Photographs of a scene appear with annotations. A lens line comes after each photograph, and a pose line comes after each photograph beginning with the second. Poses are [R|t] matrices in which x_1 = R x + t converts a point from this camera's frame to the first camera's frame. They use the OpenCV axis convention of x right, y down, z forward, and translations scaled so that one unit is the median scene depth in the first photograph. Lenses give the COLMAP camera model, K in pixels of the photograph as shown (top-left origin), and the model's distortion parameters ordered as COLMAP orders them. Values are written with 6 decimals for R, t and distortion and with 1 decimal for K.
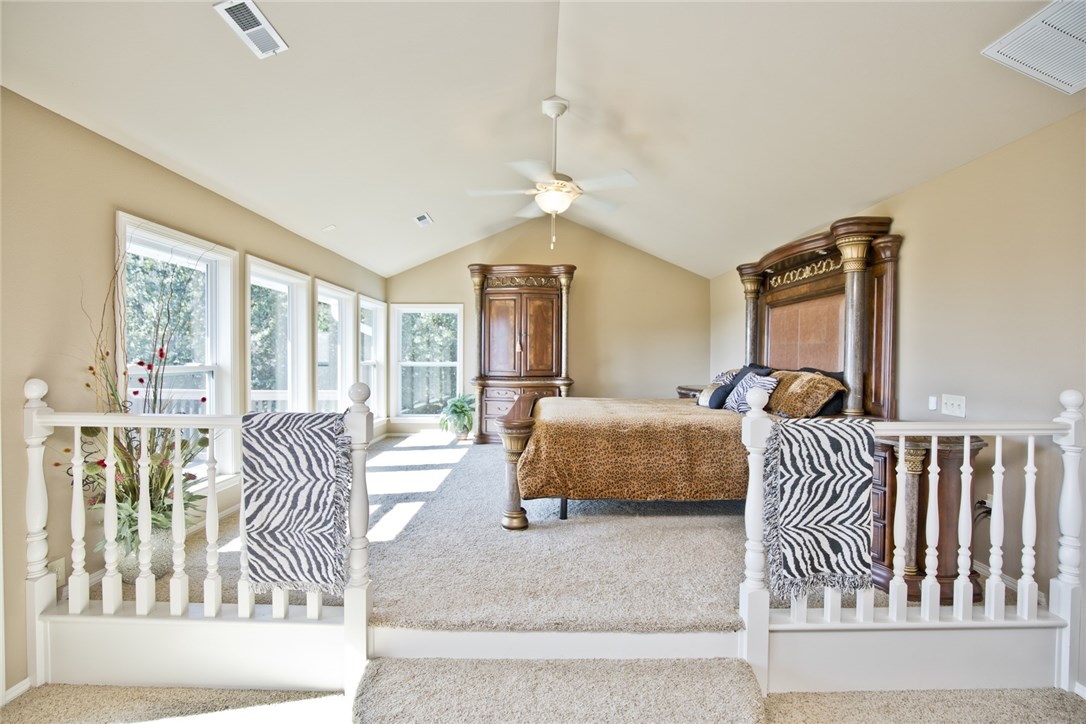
lens RADIAL K [[494.3, 0, 545.3], [0, 494.3, 359.6], [0, 0, 1]] dist [-0.025135, 0.001512]
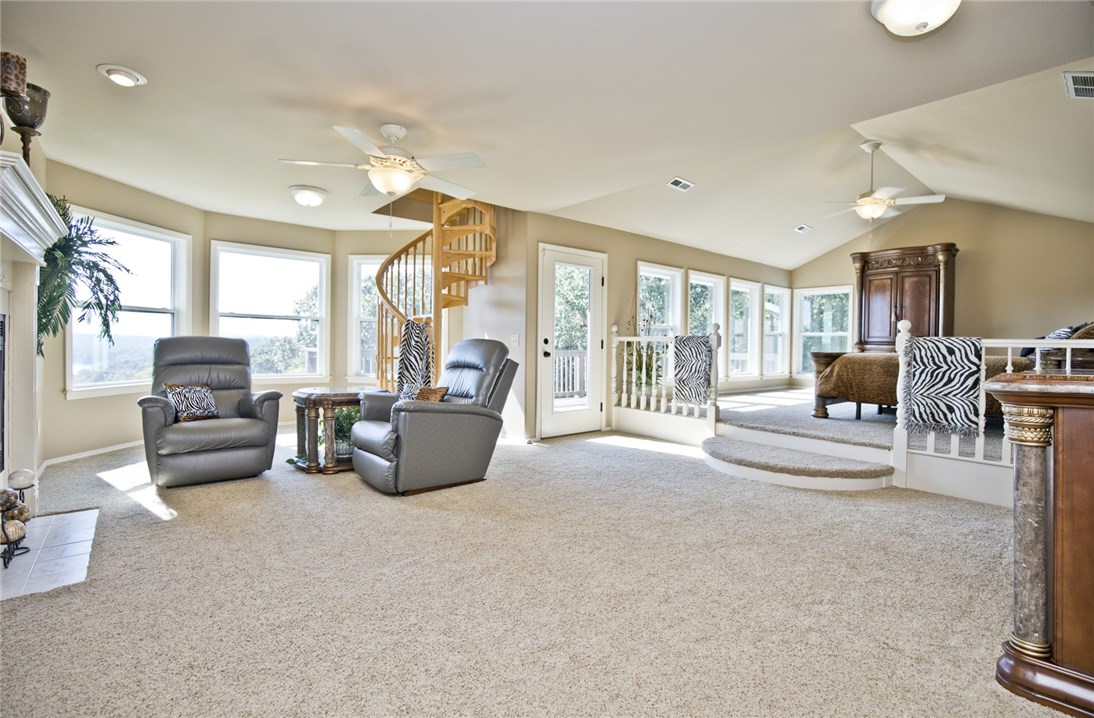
lens RADIAL K [[498.0, 0, 548.1], [0, 498.0, 352.7], [0, 0, 1]] dist [-0.025135, 0.001512]
pose [[0.631715, 0.021425, -0.774905, 1.014553], [-0.018270, 0.999752, 0.012748, 0.179727], [0.774985, 0.006104, 0.631950, -1.206191]]
